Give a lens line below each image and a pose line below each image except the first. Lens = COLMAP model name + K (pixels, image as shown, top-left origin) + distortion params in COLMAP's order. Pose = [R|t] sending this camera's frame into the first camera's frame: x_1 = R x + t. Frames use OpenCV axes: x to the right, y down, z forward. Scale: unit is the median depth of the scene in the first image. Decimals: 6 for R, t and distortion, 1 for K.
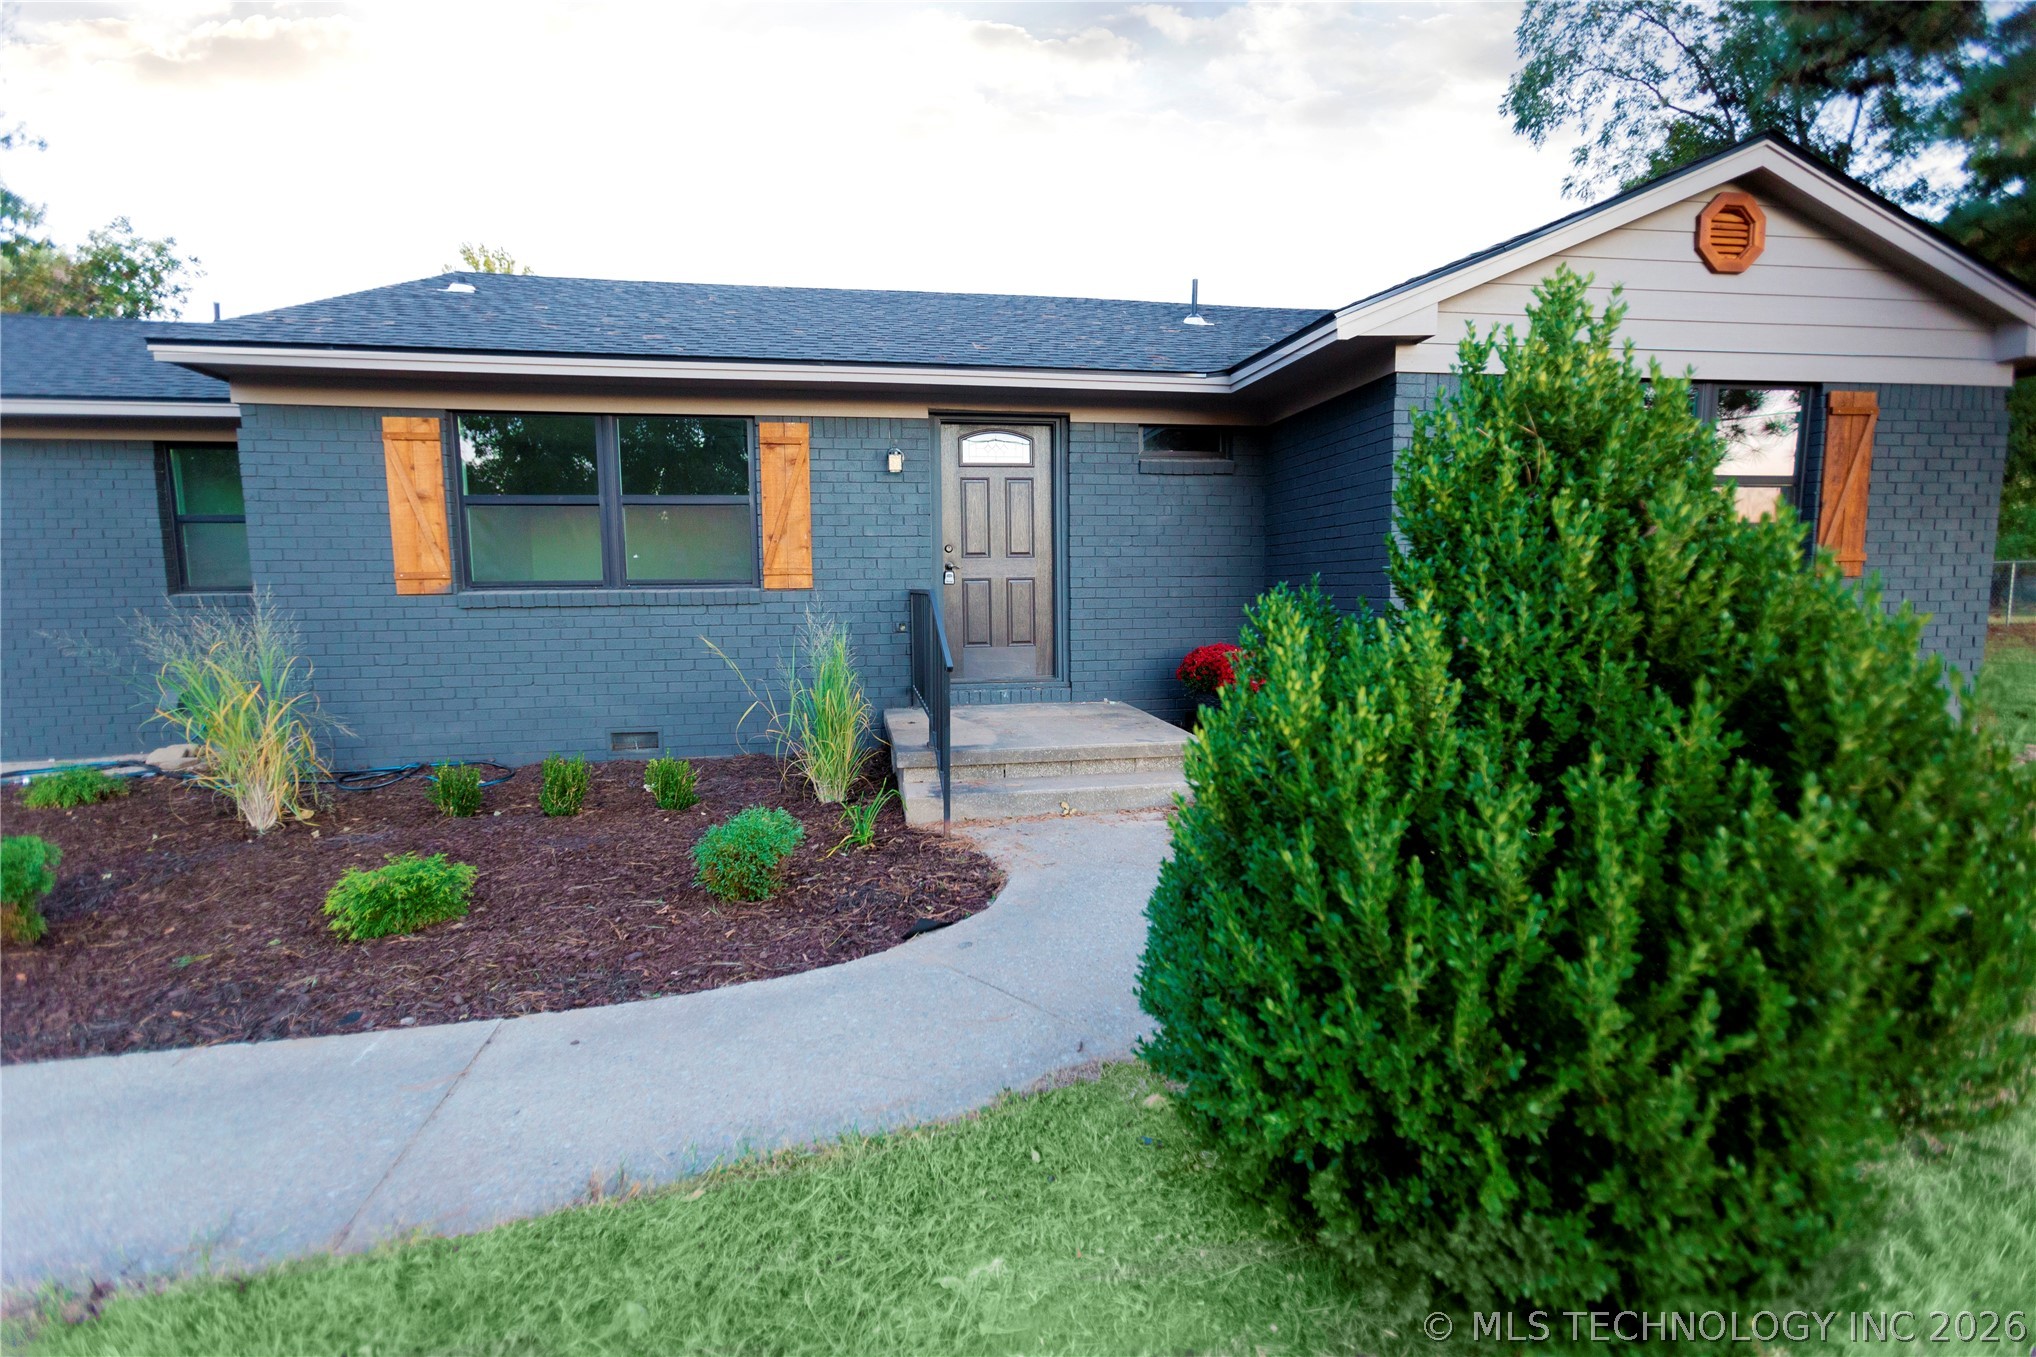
lens RADIAL K [[902.0, 0, 1012.8], [0, 902.0, 673.3], [0, 0, 1]] dist [-0.028127, 0.025950]
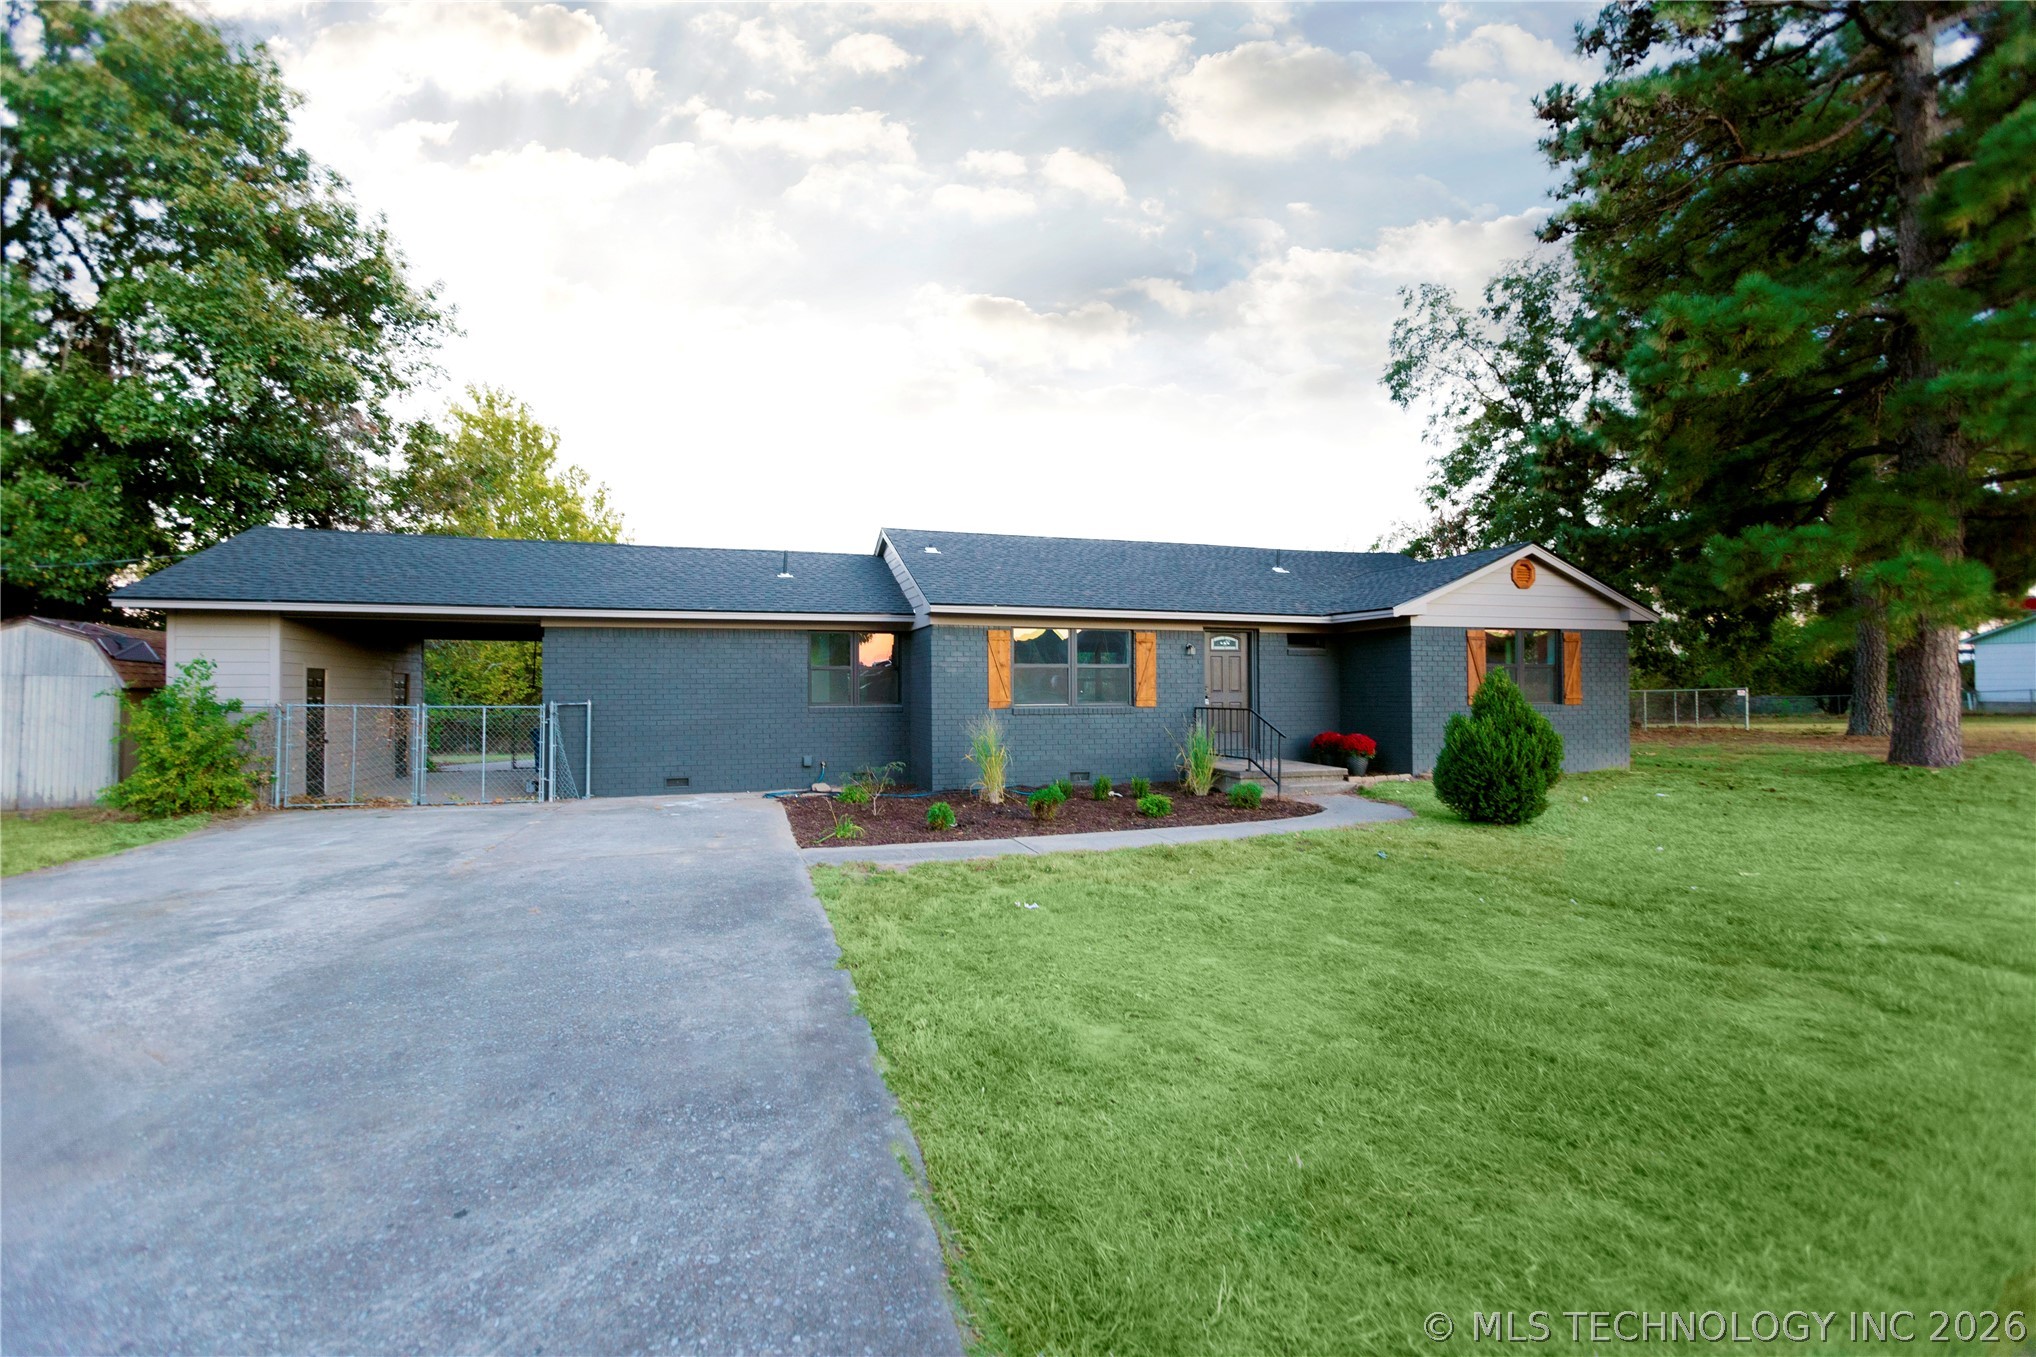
lens RADIAL K [[902.0, 0, 1012.8], [0, 902.0, 673.3], [0, 0, 1]] dist [-0.028127, 0.025950]
pose [[0.991353, 0.010561, 0.130795, -0.834856], [0.005031, 0.992965, -0.118305, 0.081908], [-0.131124, 0.117940, 0.984325, -1.103686]]
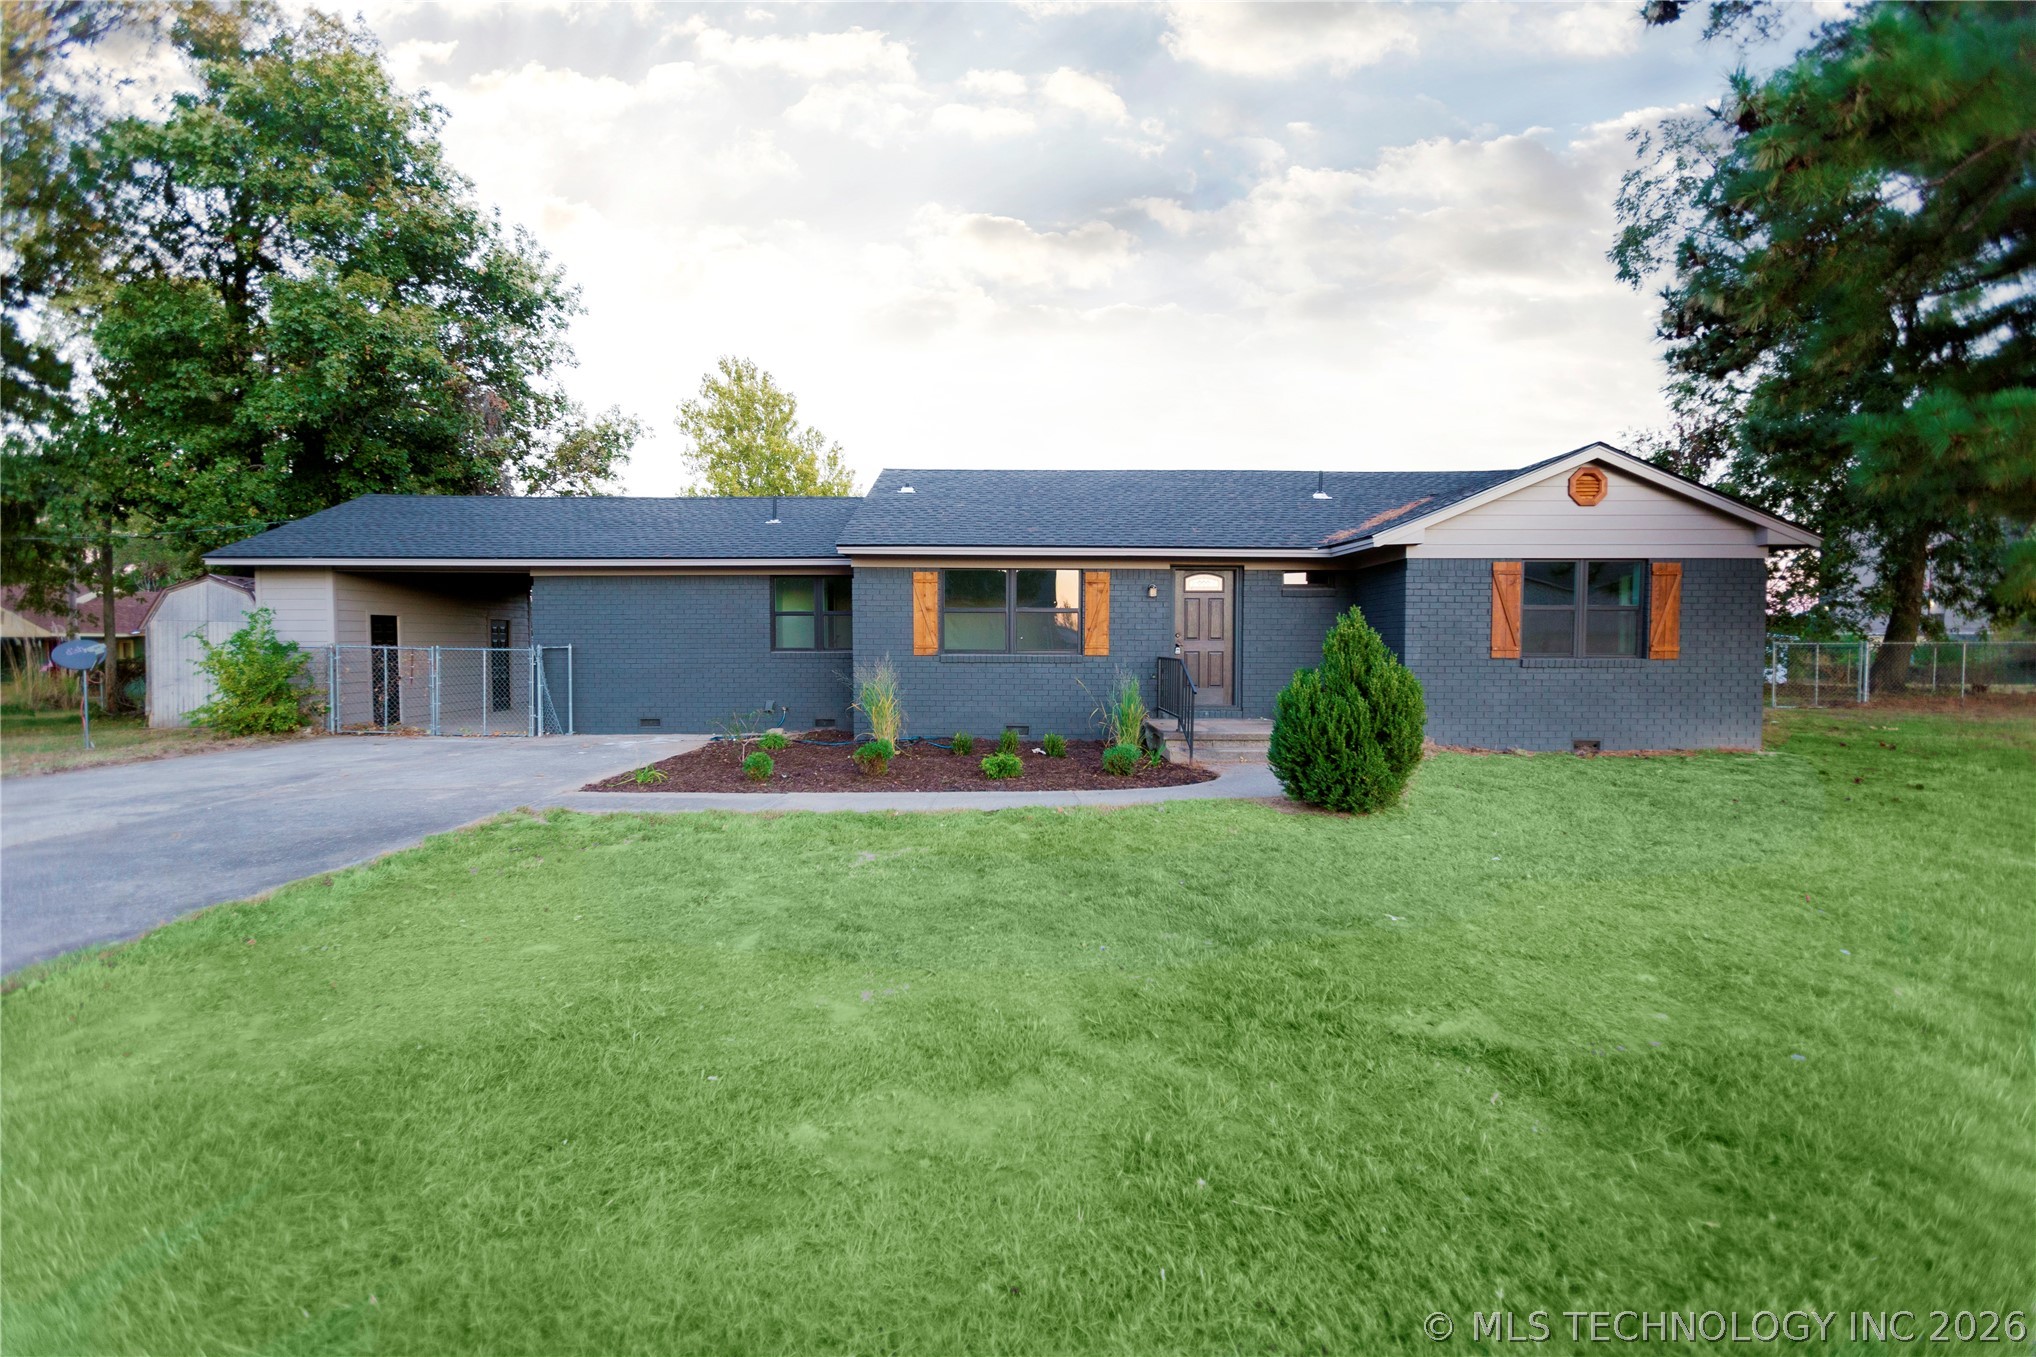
lens RADIAL K [[902.0, 0, 1012.8], [0, 902.0, 673.3], [0, 0, 1]] dist [-0.028127, 0.025950]
pose [[0.985565, 0.019903, -0.168121, -0.094272], [-0.029834, 0.997942, -0.056755, 0.060531], [0.166646, 0.060952, 0.984131, -0.935624]]
